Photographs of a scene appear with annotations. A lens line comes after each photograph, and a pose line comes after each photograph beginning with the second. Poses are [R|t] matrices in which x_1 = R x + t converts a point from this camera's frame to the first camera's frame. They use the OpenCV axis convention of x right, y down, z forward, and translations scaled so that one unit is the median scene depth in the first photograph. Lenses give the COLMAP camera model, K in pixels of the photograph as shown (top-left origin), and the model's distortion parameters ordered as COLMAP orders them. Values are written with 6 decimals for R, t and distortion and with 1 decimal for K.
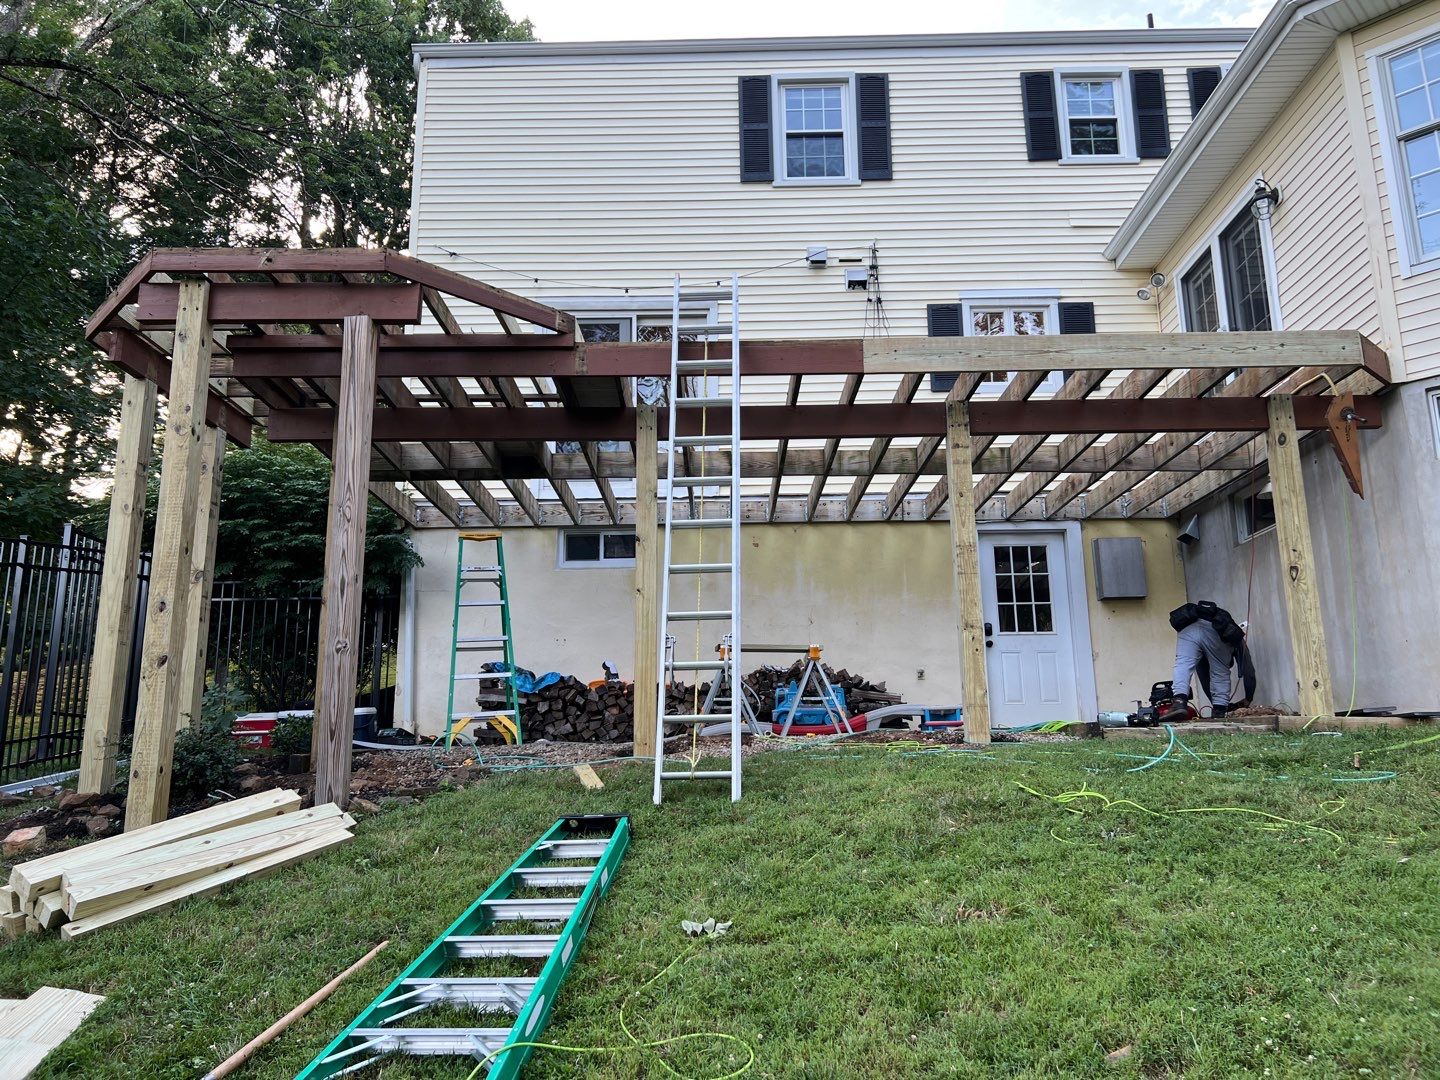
lens RADIAL K [[1084.7, 0, 719.8], [0, 1084.7, 540.4], [0, 0, 1]] dist [0.043288, -0.047172]
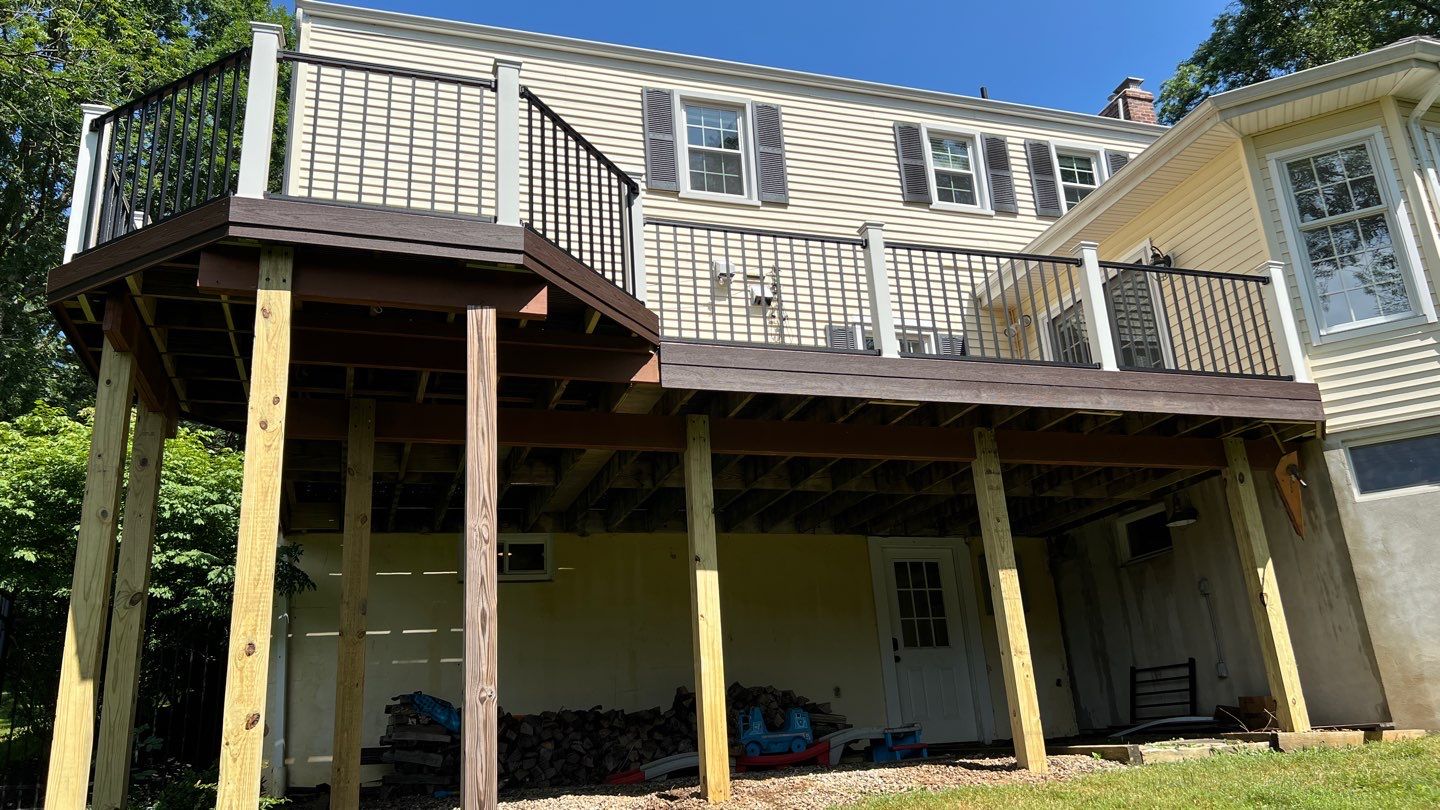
lens RADIAL K [[1087.7, 0, 721.8], [0, 1087.7, 408.3], [0, 0, 1]] dist [0.062553, -0.109957]
pose [[0.946682, 0.056128, 0.317244, -0.264466], [-0.018454, 0.992537, -0.120536, -0.013302], [-0.321642, 0.108255, 0.940653, 0.075521]]
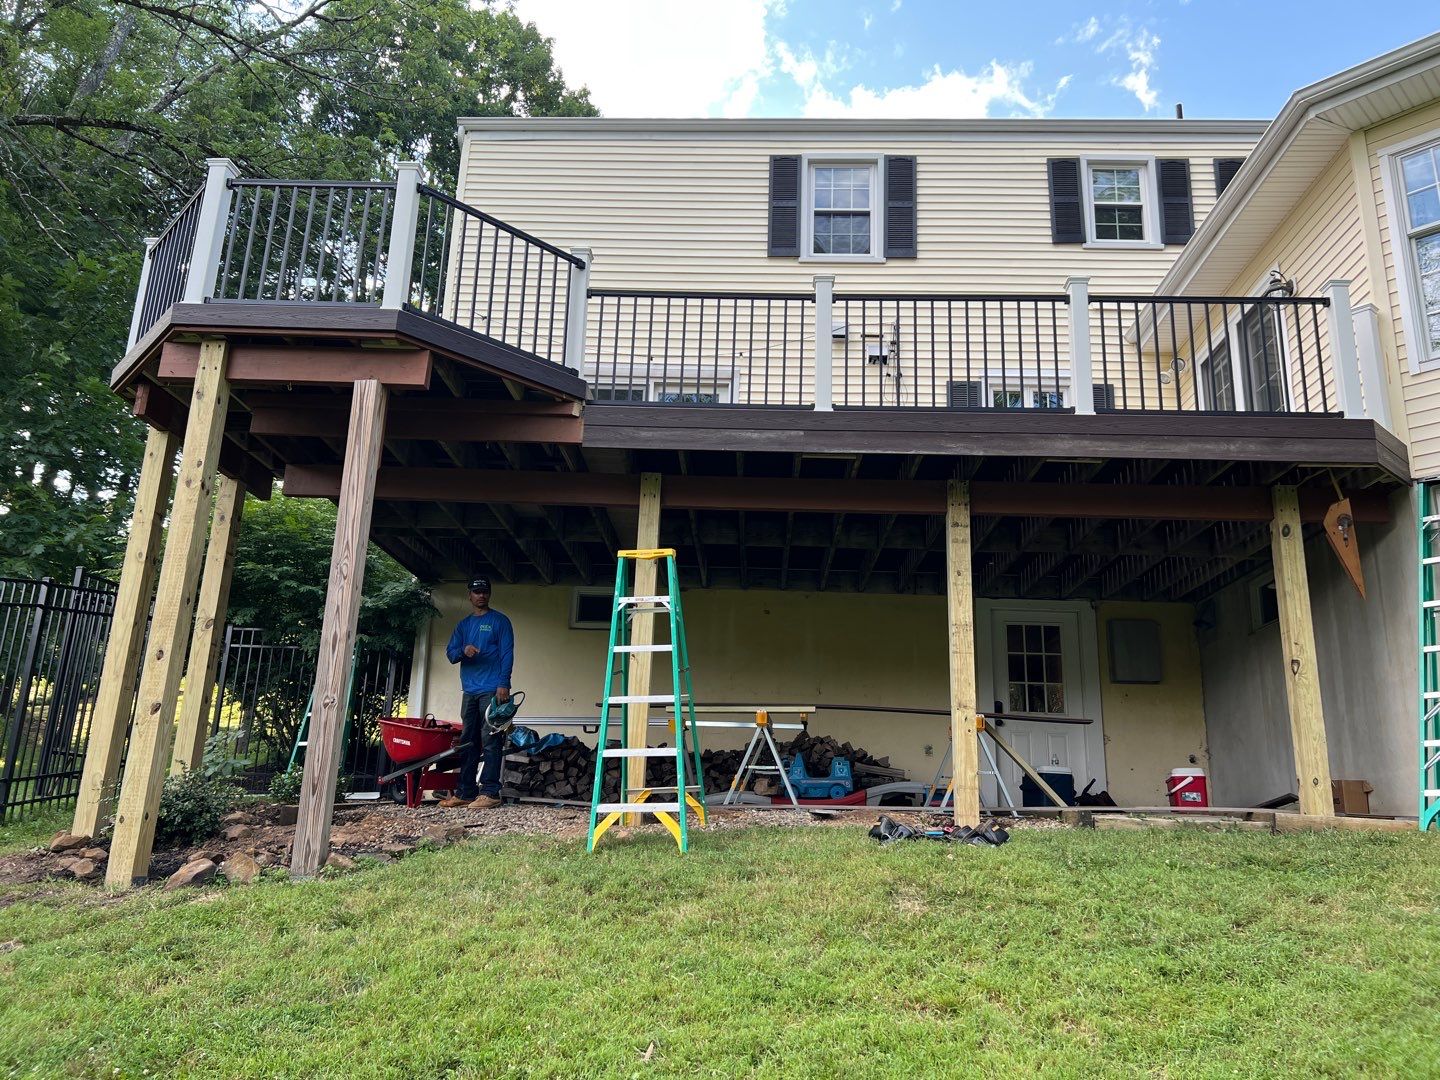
lens RADIAL K [[1085.3, 0, 722.7], [0, 1085.3, 542.2], [0, 0, 1]] dist [0.046468, -0.055388]
pose [[0.998595, 0.038054, -0.036882, 0.029914], [-0.039982, 0.997792, -0.053039, -0.006772], [0.034782, 0.054439, 0.997911, -0.007258]]
